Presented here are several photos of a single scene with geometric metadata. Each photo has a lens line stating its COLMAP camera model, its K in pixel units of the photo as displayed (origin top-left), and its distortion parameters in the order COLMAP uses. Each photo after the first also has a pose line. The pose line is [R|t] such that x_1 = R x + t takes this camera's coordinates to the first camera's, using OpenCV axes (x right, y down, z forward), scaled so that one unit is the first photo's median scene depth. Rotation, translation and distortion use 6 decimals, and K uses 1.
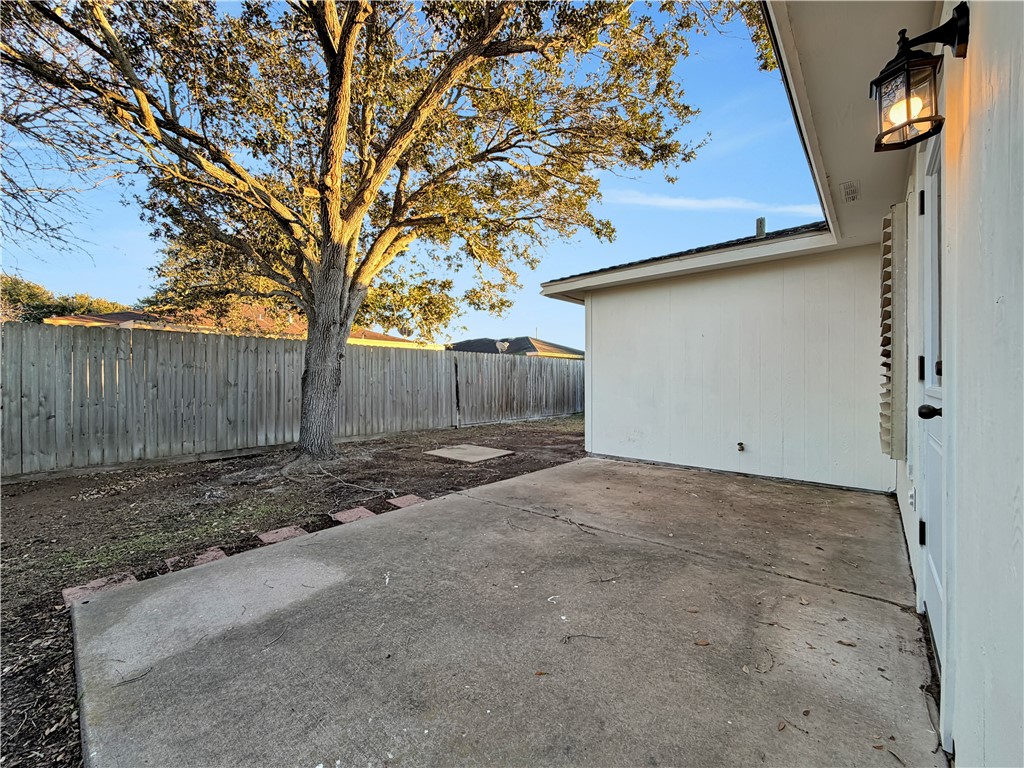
lens RADIAL K [[413.8, 0, 492.3], [0, 413.8, 389.8], [0, 0, 1]] dist [0.000458, -0.000095]
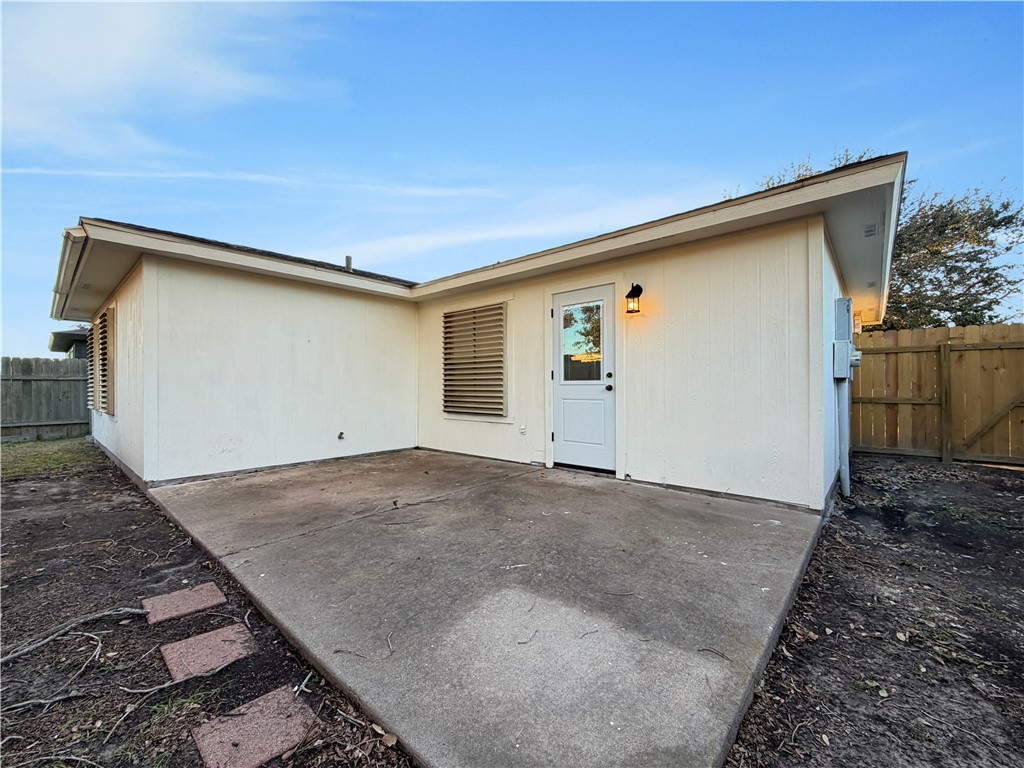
lens RADIAL K [[413.8, 0, 521.6], [0, 413.8, 379.0], [0, 0, 1]] dist [0.000458, -0.000095]
pose [[-0.031662, 0.020786, 0.999282, -1.009073], [0.028231, 0.999403, -0.019894, 0.017228], [-0.999100, 0.027581, -0.032230, 0.800016]]
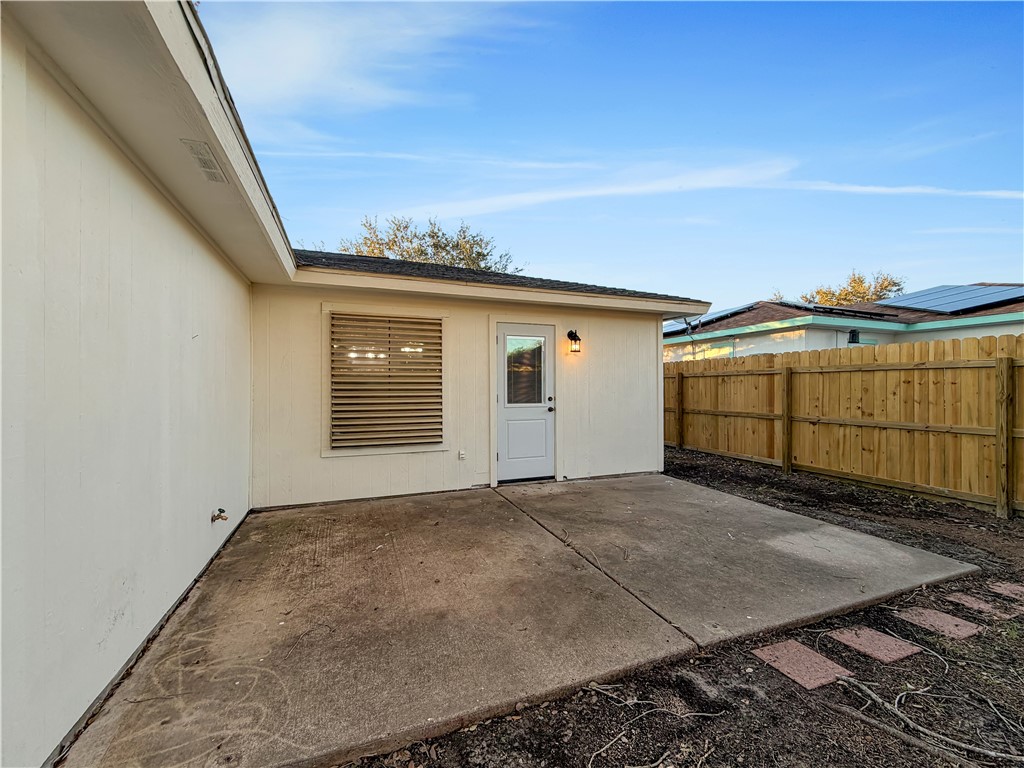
lens RADIAL K [[413.8, 0, 498.9], [0, 413.8, 379.1], [0, 0, 1]] dist [0.000458, -0.000095]
pose [[-0.891316, 0.014053, 0.453166, -0.152063], [0.016302, 0.999867, 0.001056, -0.113080], [-0.453090, 0.008329, -0.891426, 2.192234]]
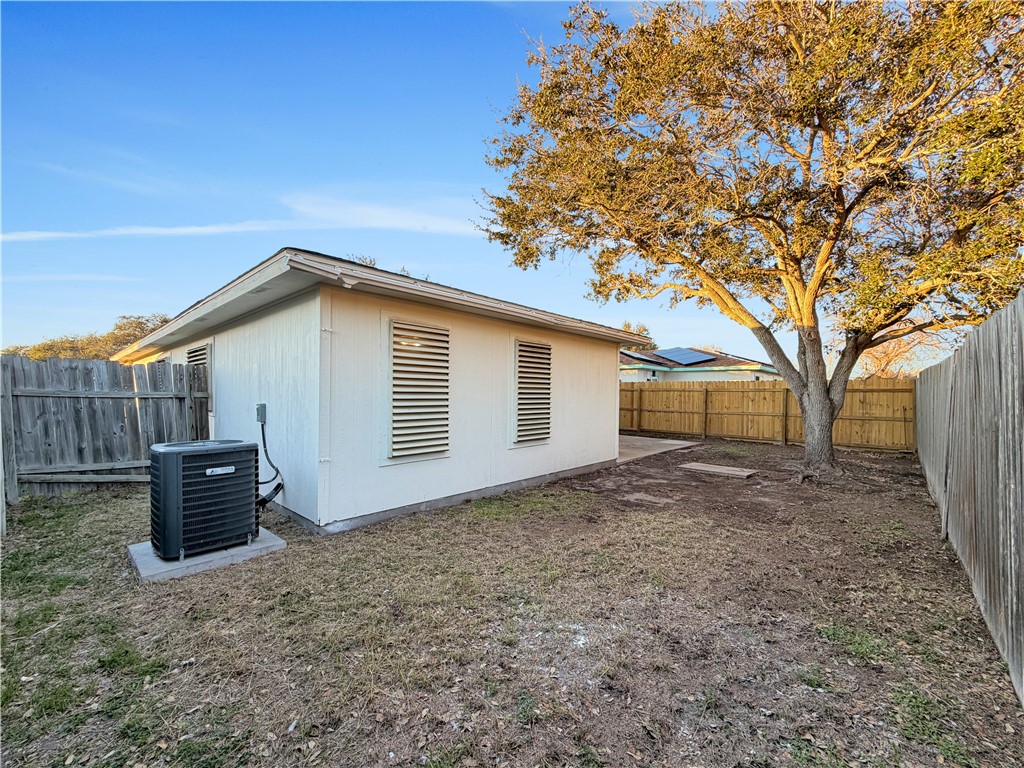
lens RADIAL K [[413.8, 0, 511.7], [0, 413.8, 390.1], [0, 0, 1]] dist [0.000458, -0.000095]
pose [[-0.999867, -0.005729, -0.015262, 1.208281], [-0.006012, 0.999811, 0.018505, -0.214553], [0.015153, 0.018595, -0.999712, 4.790021]]
